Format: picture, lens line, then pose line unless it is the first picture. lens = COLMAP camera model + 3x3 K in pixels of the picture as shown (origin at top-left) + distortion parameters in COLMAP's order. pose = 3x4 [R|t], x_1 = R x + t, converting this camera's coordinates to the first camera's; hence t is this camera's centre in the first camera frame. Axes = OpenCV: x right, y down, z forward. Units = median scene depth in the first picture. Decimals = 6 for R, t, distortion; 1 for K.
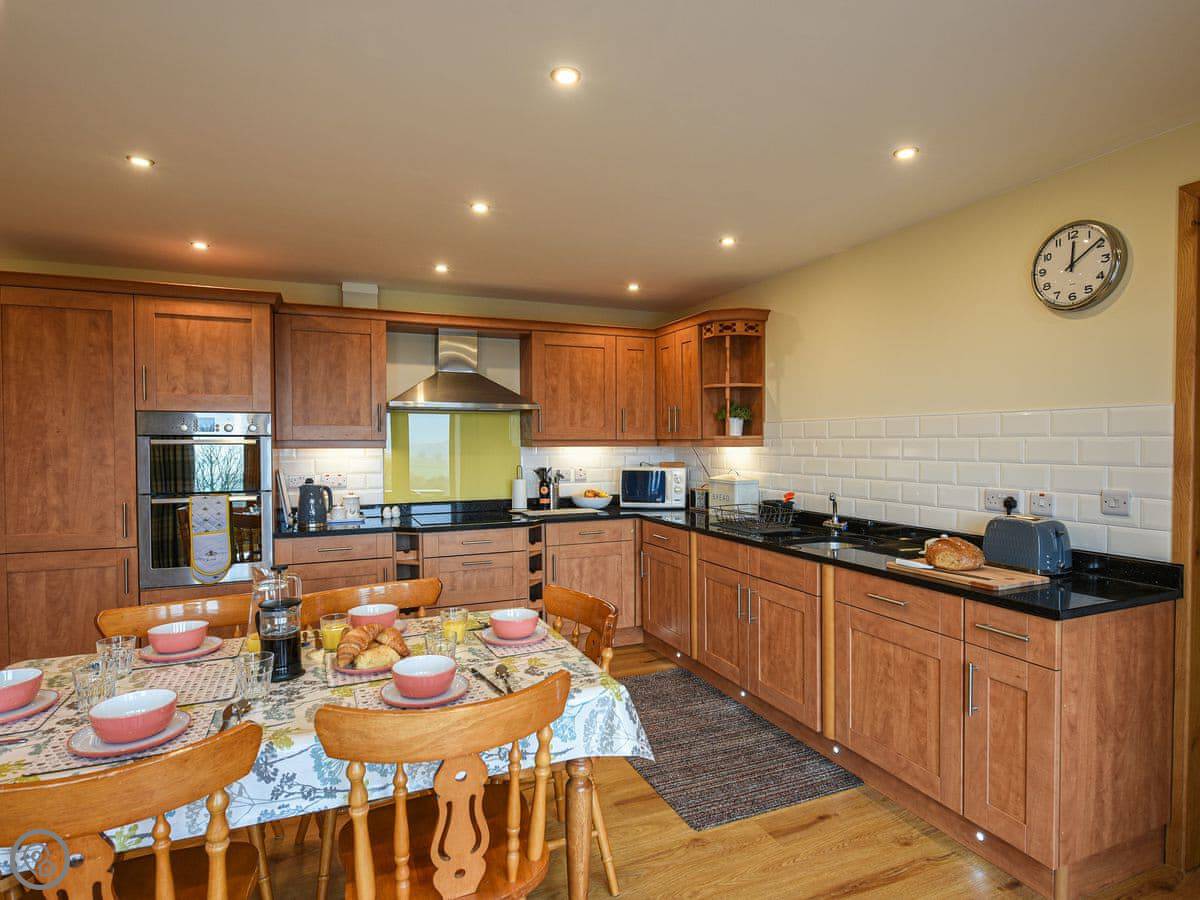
lens RADIAL K [[660.6, 0, 607.3], [0, 660.6, 450.8], [0, 0, 1]] dist [-0.002781, -0.001744]
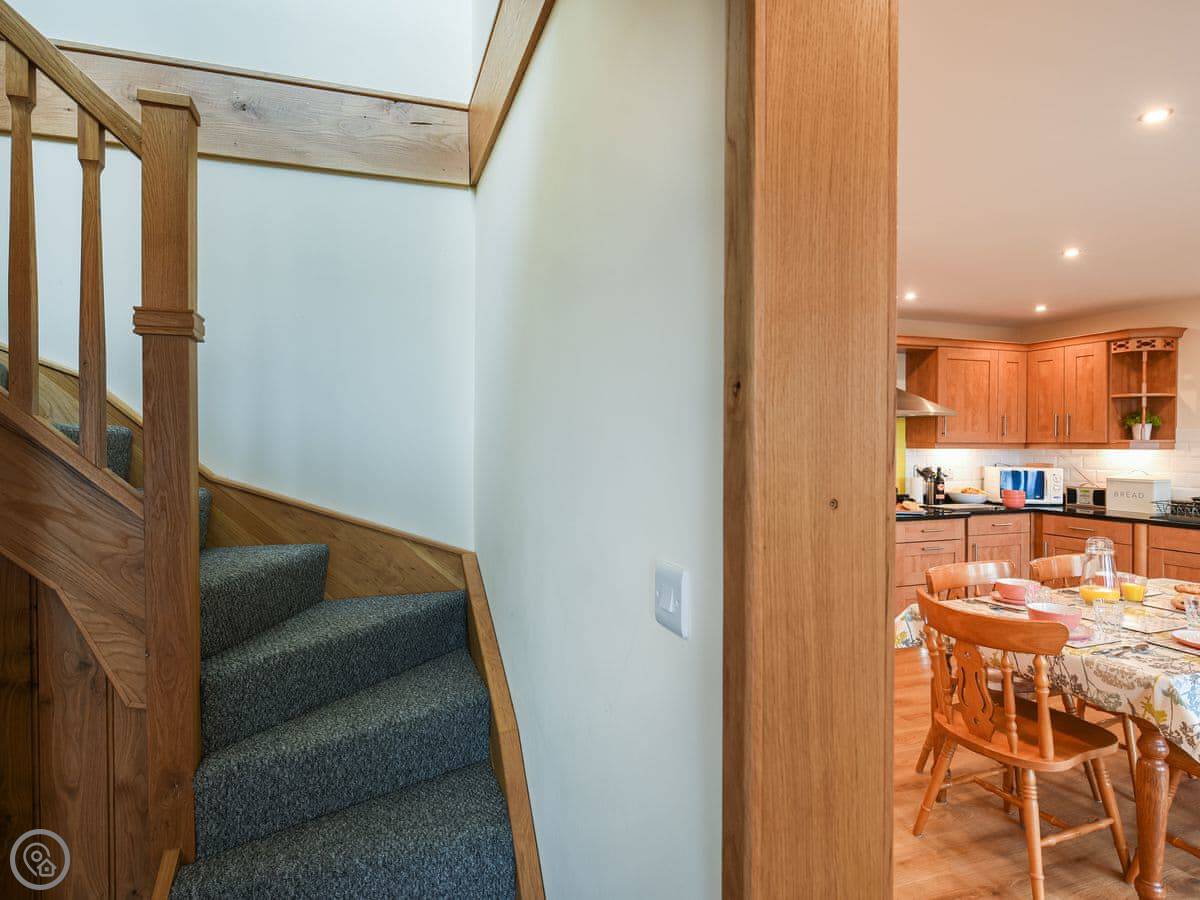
lens RADIAL K [[660.6, 0, 600.5], [0, 660.6, 448.3], [0, 0, 1]] dist [-0.002781, -0.001744]
pose [[0.996064, 0.003771, -0.088557, -0.615439], [-0.004227, 0.999979, -0.004957, 0.000970], [0.088536, 0.005312, 0.996059, -0.191174]]
